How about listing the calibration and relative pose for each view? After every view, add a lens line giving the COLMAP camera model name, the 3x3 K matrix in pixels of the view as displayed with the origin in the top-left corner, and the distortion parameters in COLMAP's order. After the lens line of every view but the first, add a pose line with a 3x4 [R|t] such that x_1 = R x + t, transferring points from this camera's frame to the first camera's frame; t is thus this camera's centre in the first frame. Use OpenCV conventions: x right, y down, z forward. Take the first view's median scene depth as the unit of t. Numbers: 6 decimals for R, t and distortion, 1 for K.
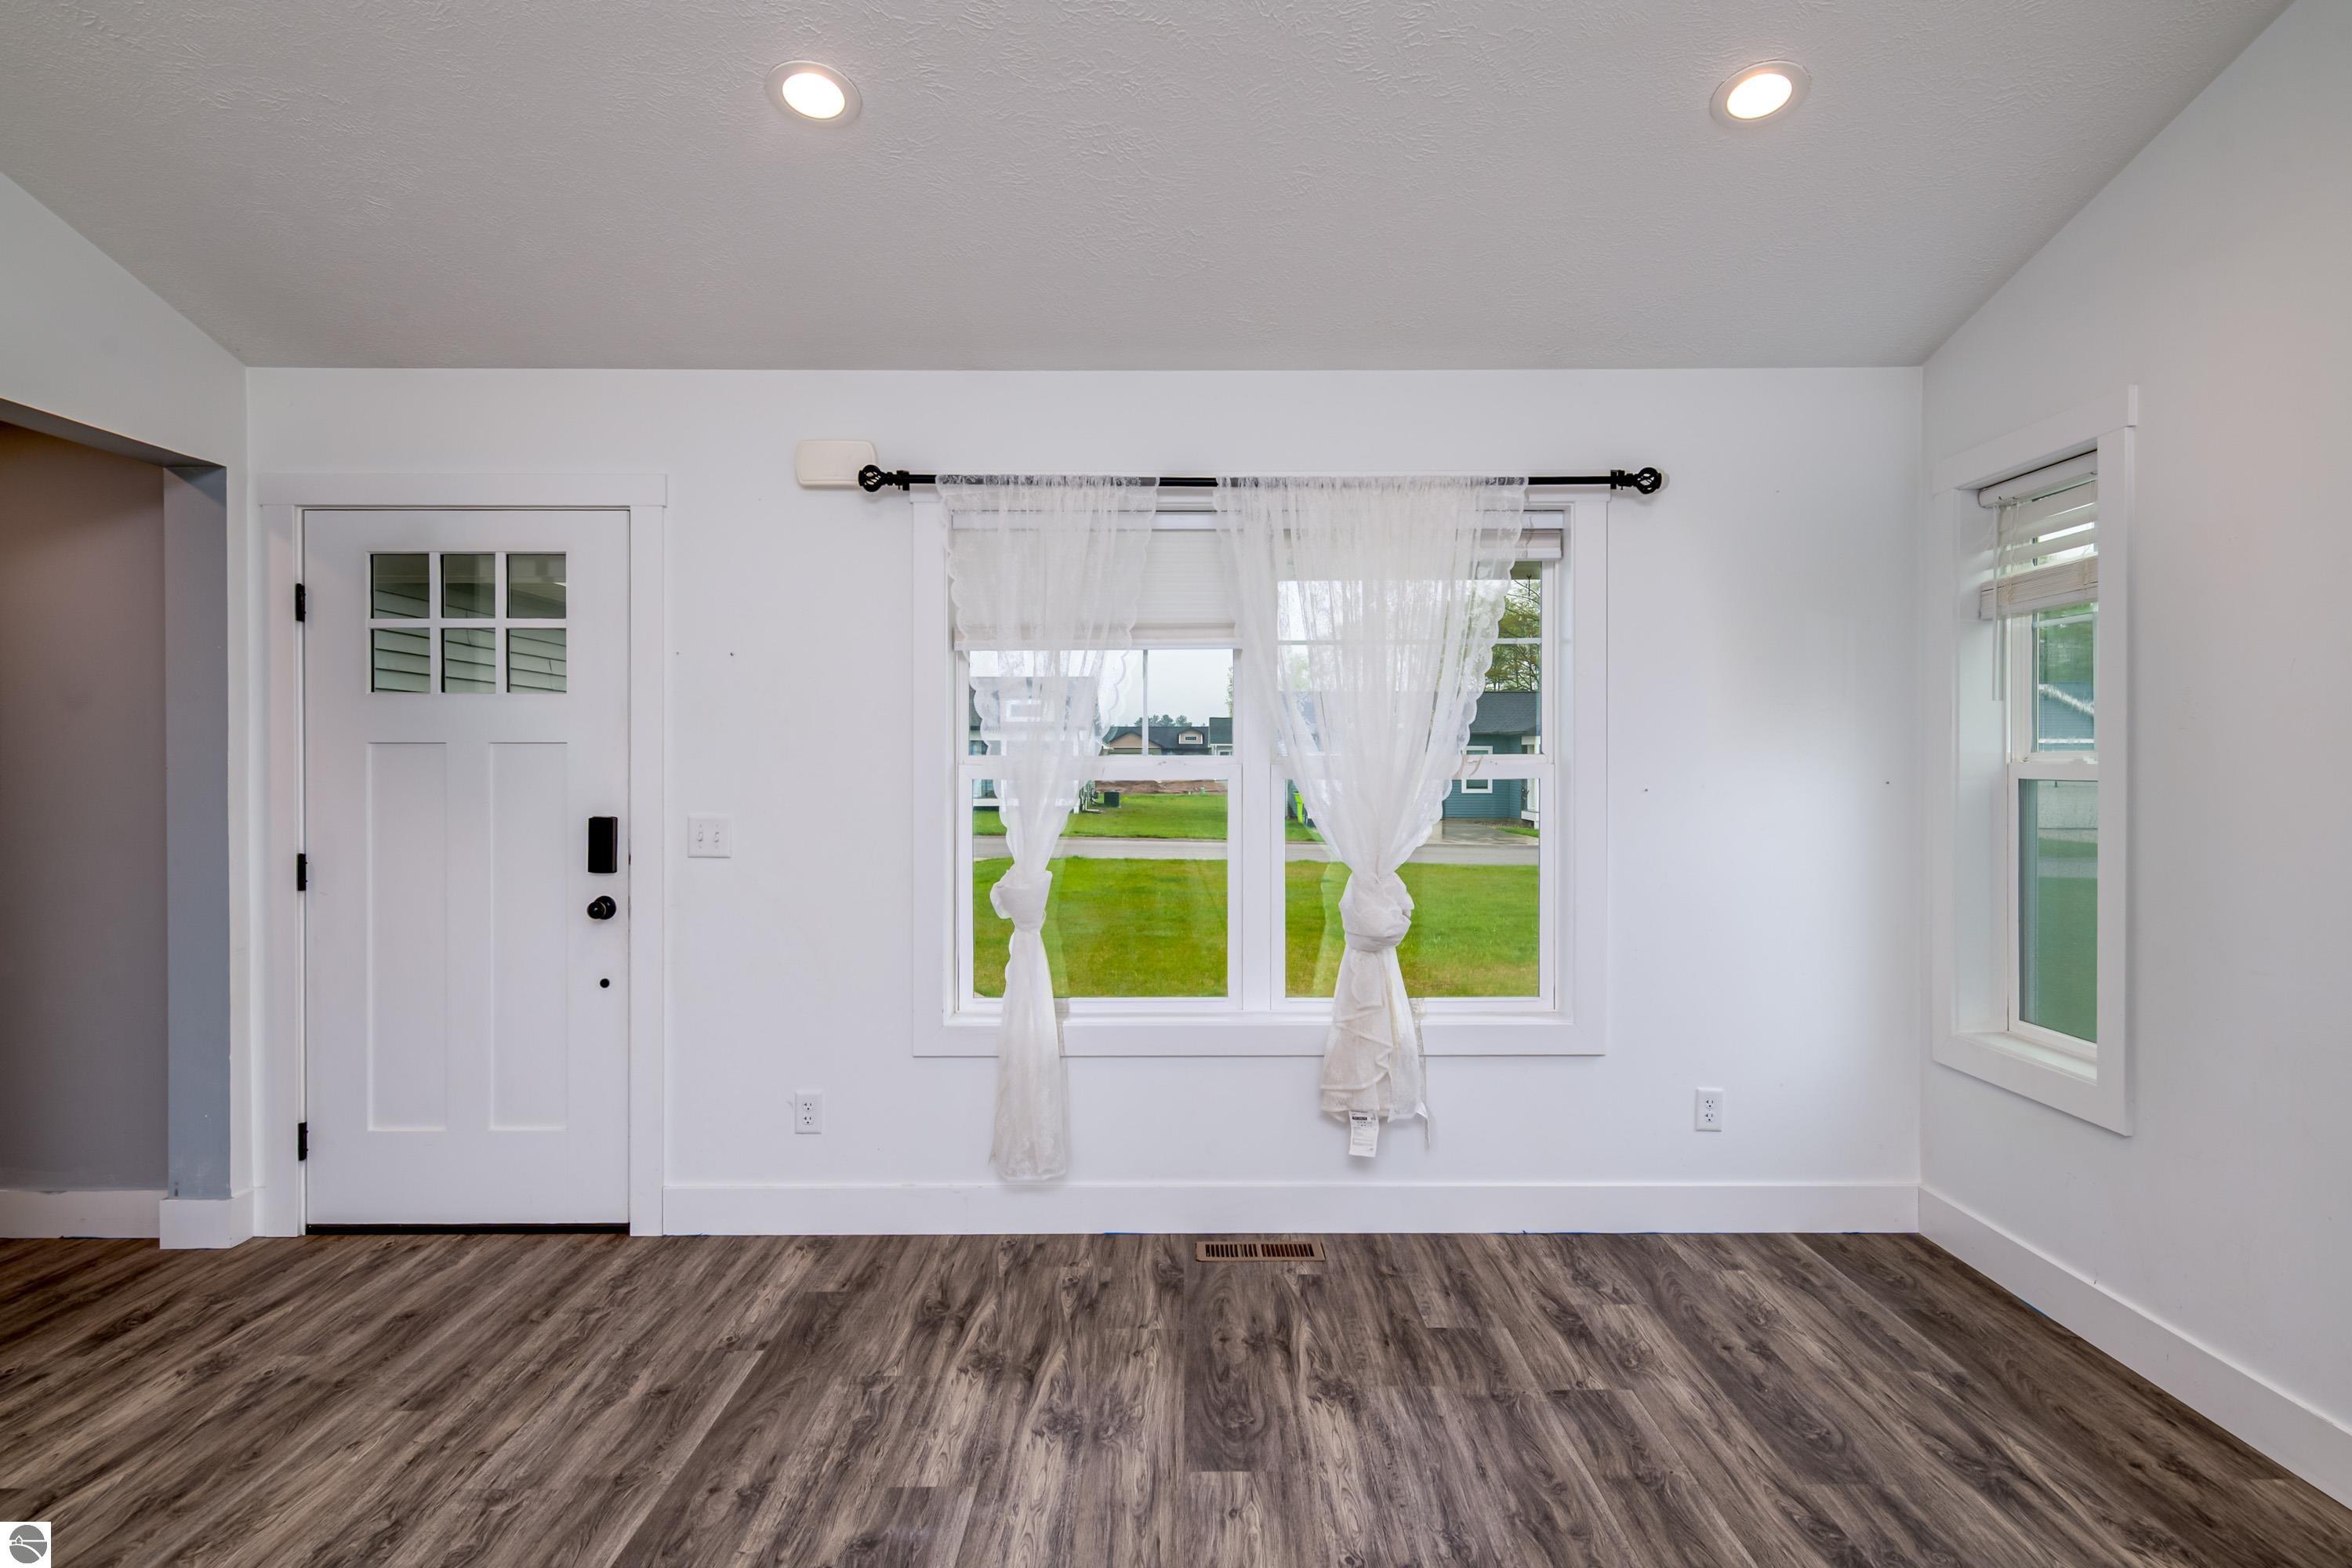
lens RADIAL K [[1311.7, 0, 1203.8], [0, 1311.7, 763.9], [0, 0, 1]] dist [0.004673, -0.011848]
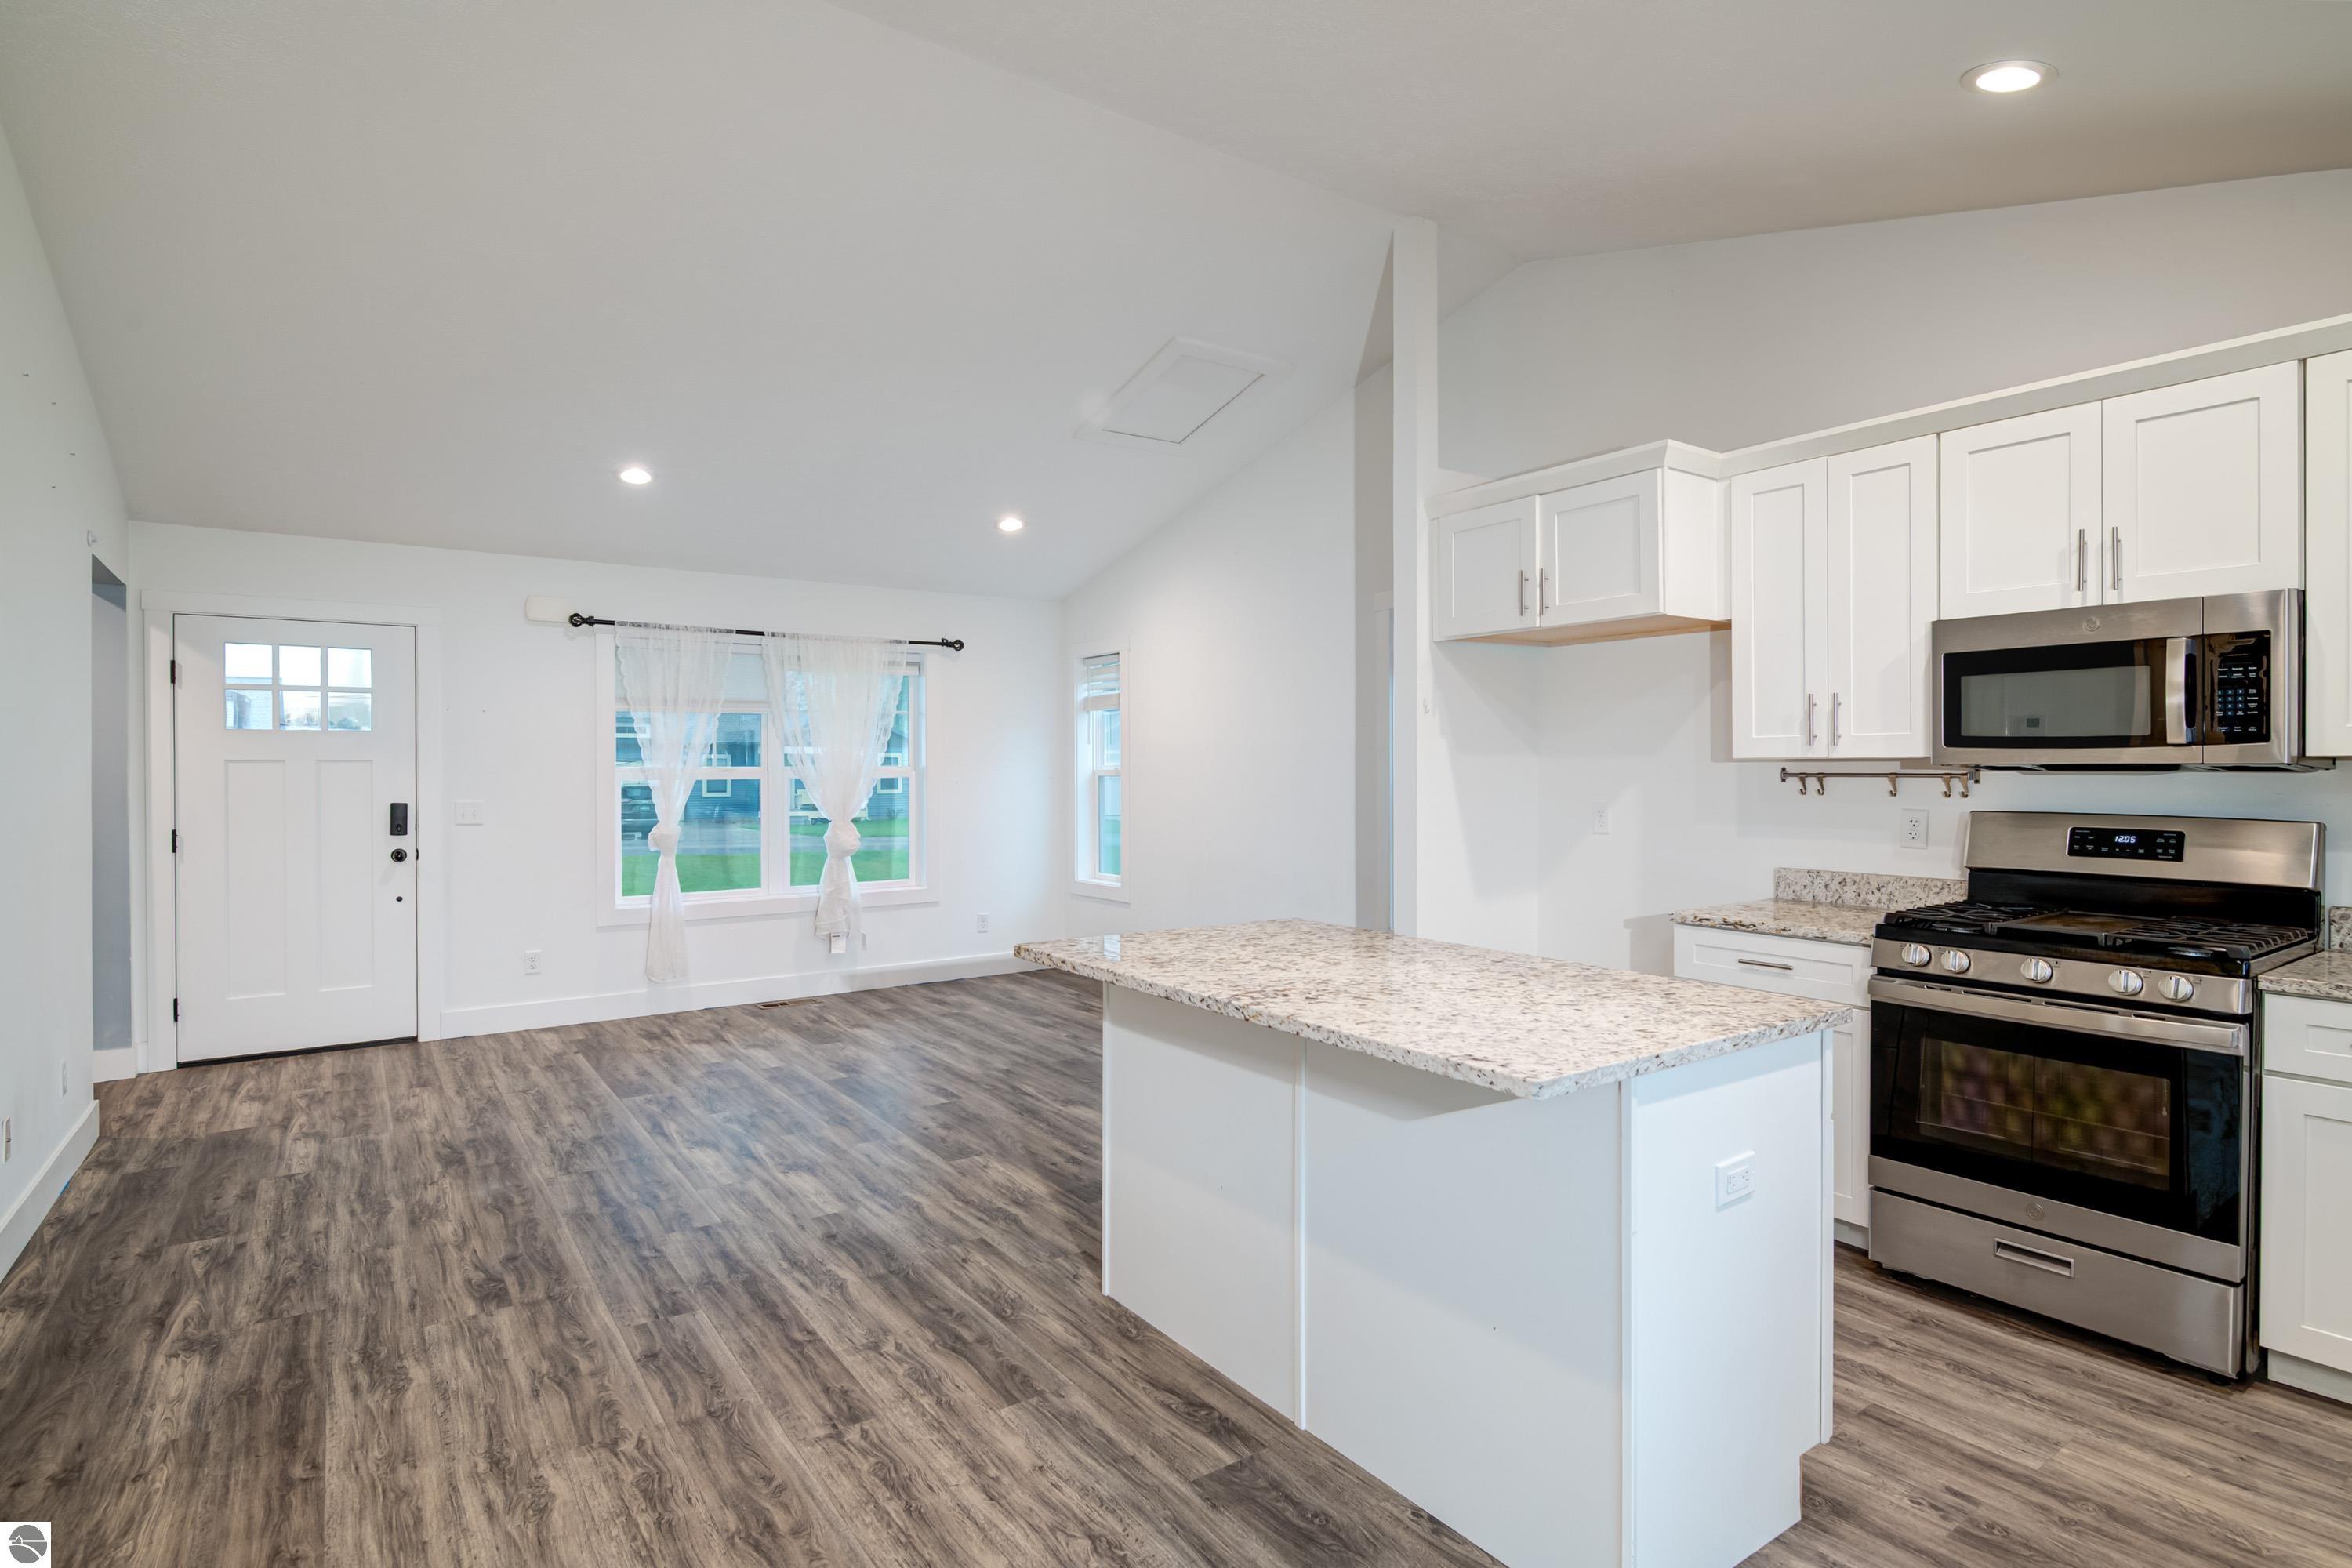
lens RADIAL K [[1182.7, 0, 1166.1], [0, 1182.7, 772.2], [0, 0, 1]] dist [0.015010, -0.013612]
pose [[0.835451, -0.005268, 0.549539, -0.484191], [0.004394, 0.999986, 0.002906, -0.000408], [-0.549547, -0.000013, 0.835463, -0.889977]]
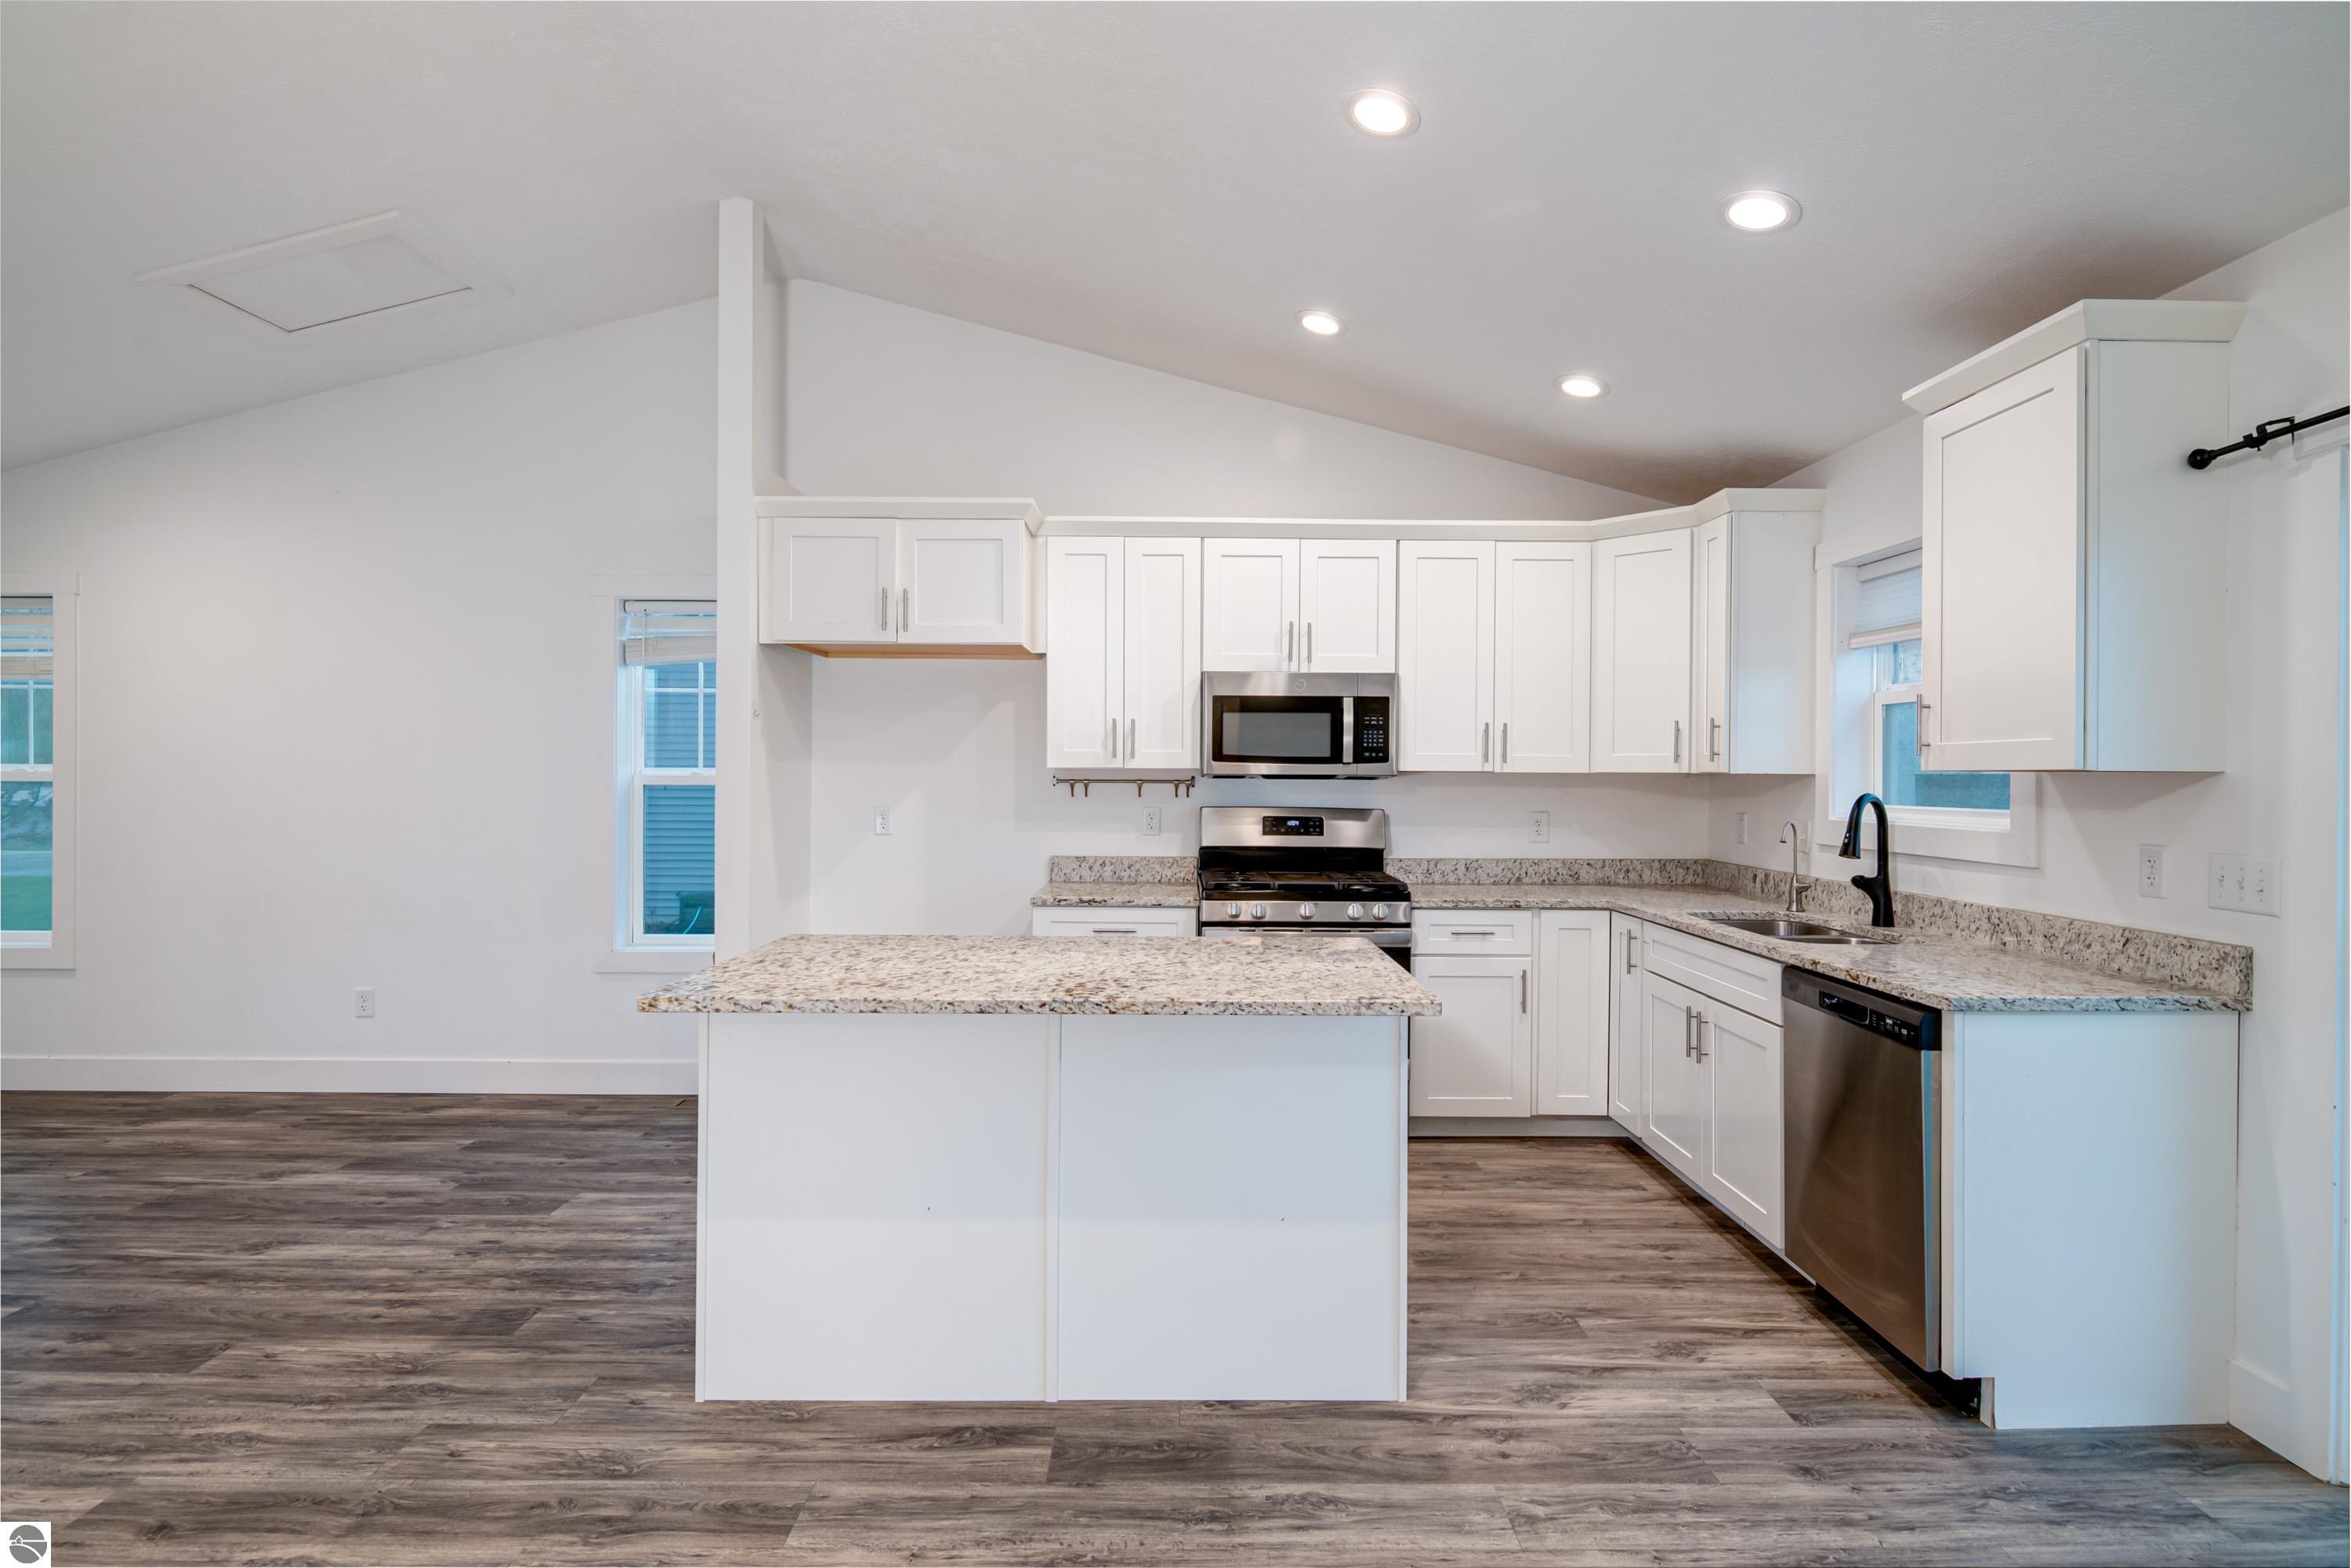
lens RADIAL K [[1182.2, 0, 1165.6], [0, 1182.2, 772.2], [0, 0, 1]] dist [0.015010, -0.013612]
pose [[0.032453, 0.000464, 0.999473, -0.747411], [-0.002967, 0.999996, -0.000368, -0.002343], [-0.999469, -0.002954, 0.032454, -0.477741]]
